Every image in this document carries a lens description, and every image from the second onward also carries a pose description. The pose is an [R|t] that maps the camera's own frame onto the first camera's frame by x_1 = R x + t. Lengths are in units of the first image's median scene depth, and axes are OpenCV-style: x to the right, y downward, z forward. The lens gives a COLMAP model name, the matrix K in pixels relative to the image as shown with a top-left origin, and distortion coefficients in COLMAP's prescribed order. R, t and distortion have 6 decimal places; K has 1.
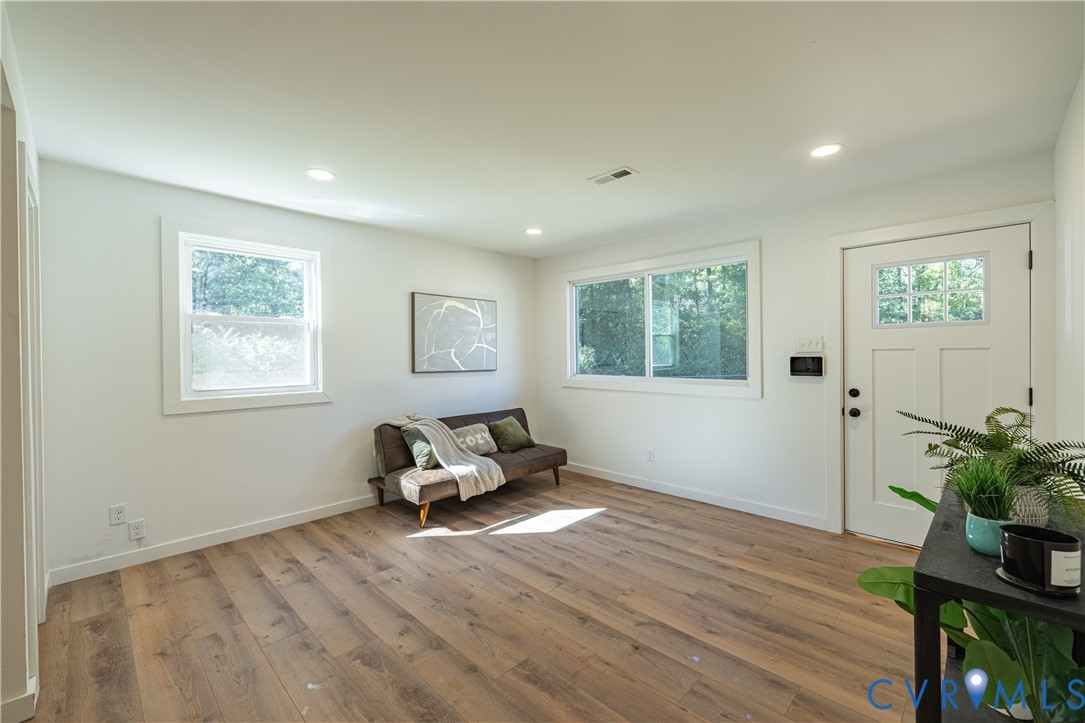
lens RADIAL K [[452.4, 0, 543.3], [0, 452.4, 356.3], [0, 0, 1]] dist [0.002525, -0.000489]
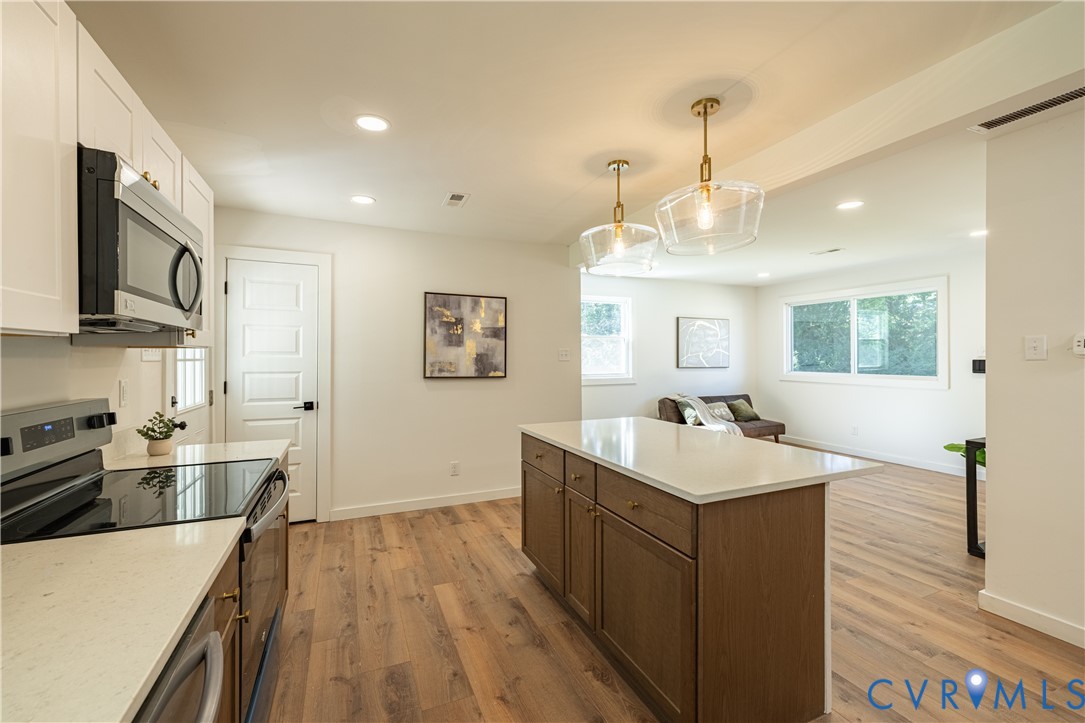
lens RADIAL K [[452.4, 0, 543.1], [0, 452.4, 356.4], [0, 0, 1]] dist [0.002525, -0.000489]
pose [[0.928219, 0.005543, -0.371993, -0.188885], [-0.006073, 0.999982, -0.000253, -0.000272], [0.371985, 0.002494, 0.928235, -0.908838]]
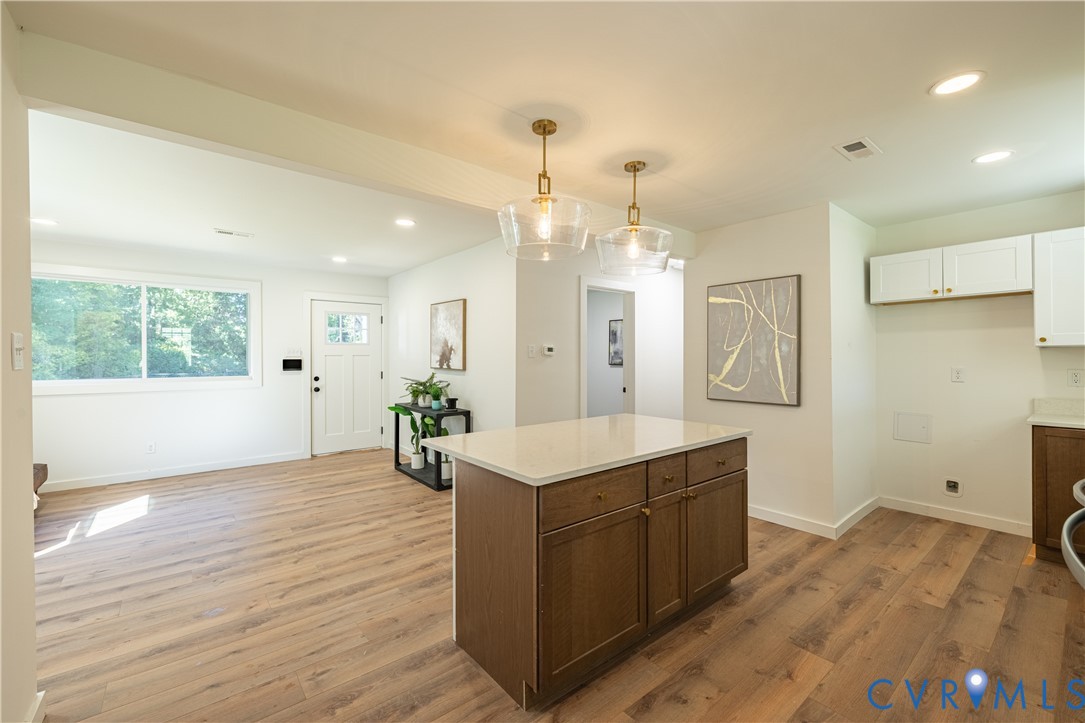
lens RADIAL K [[452.4, 0, 541.0], [0, 452.4, 357.1], [0, 0, 1]] dist [0.002525, -0.000489]
pose [[0.109226, 0.004718, 0.994006, -1.109716], [0.004027, 0.999978, -0.005189, 0.005624], [-0.994009, 0.004569, 0.109205, -0.116104]]
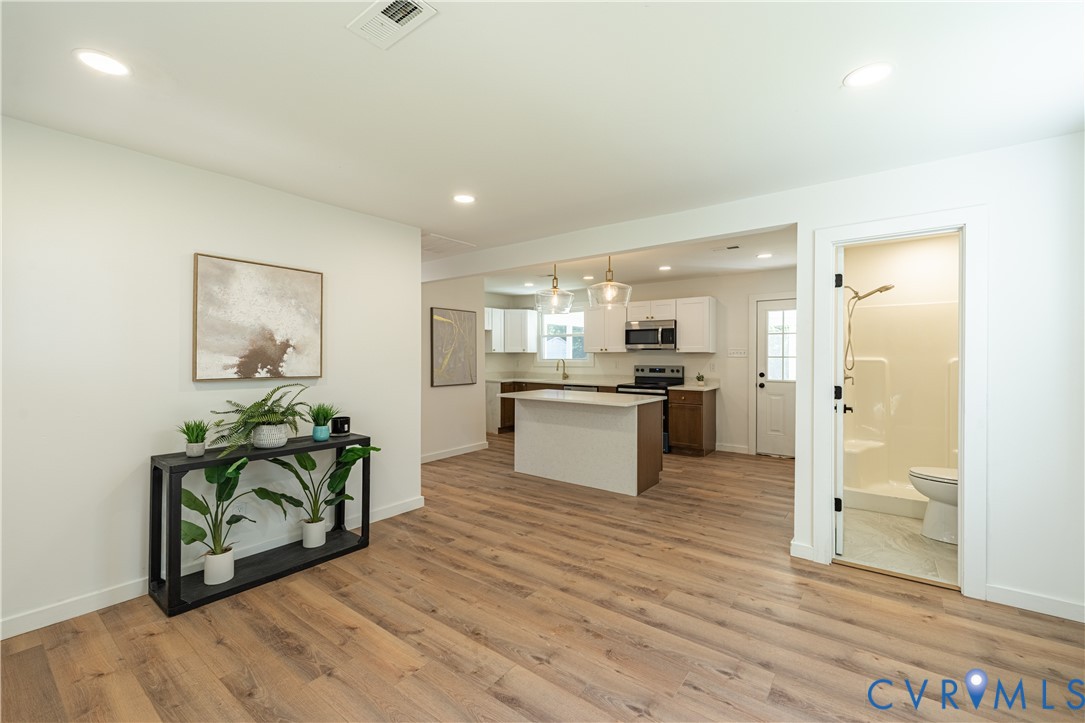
lens RADIAL K [[452.4, 0, 543.6], [0, 452.4, 356.7], [0, 0, 1]] dist [0.002525, -0.000489]
pose [[-0.991585, 0.007526, -0.129237, 0.047324], [0.006677, 0.999953, 0.007007, -0.010845], [0.129284, 0.006085, -0.991589, 1.472098]]
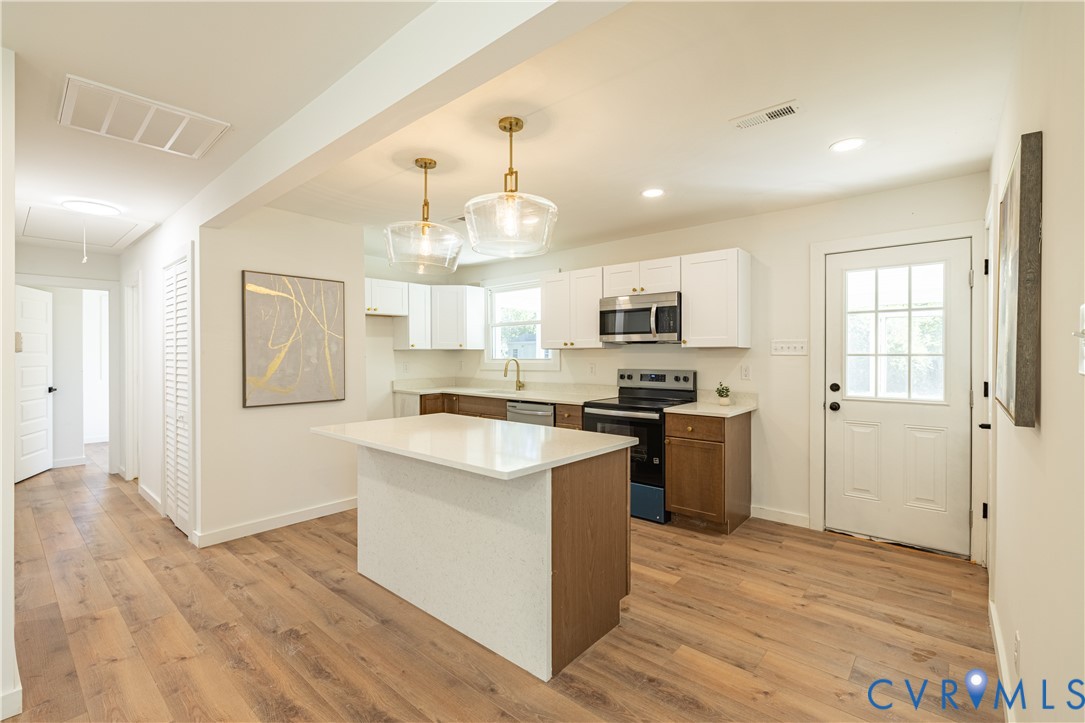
lens RADIAL K [[480.1, 0, 542.9], [0, 480.1, 356.5], [0, 0, 1]] dist [-0.006882, 0.002705]
pose [[-0.997849, 0.009679, -0.064830, -0.378494], [0.009202, 0.999928, 0.007661, -0.001274], [0.064899, 0.007048, -0.997867, 0.737747]]
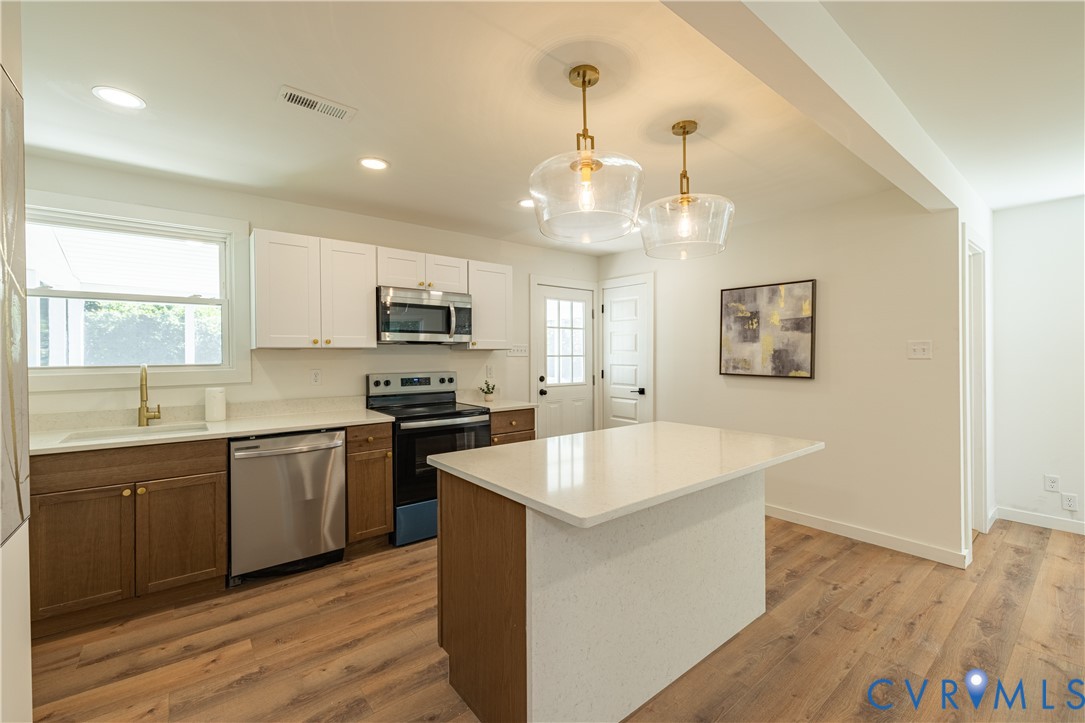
lens RADIAL K [[452.4, 0, 541.7], [0, 452.4, 356.8], [0, 0, 1]] dist [0.002525, -0.000489]
pose [[-0.120546, 0.011695, -0.992639, 0.388852], [0.003009, 0.999930, 0.011415, -0.004390], [0.992703, -0.001611, -0.120573, -0.186334]]
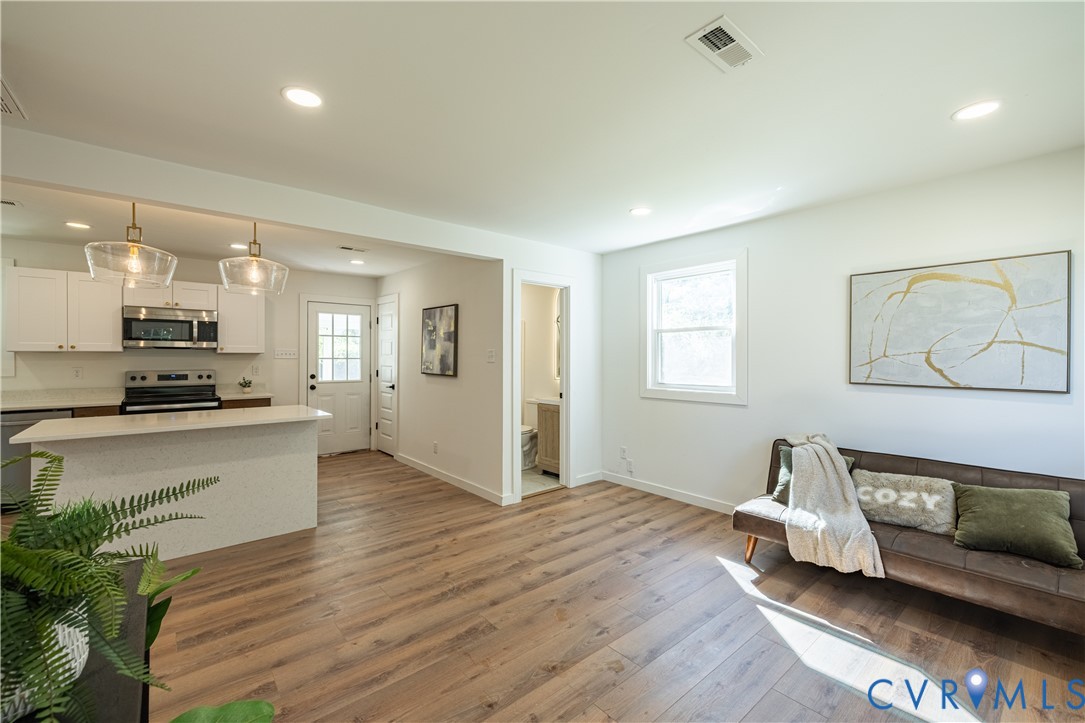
lens RADIAL K [[452.4, 0, 540.8], [0, 452.4, 357.5], [0, 0, 1]] dist [0.002525, -0.000489]
pose [[-0.090552, 0.007819, -0.995861, 0.702343], [-0.004246, 0.999957, 0.008238, -0.013935], [0.995883, 0.004974, -0.090515, 0.786677]]
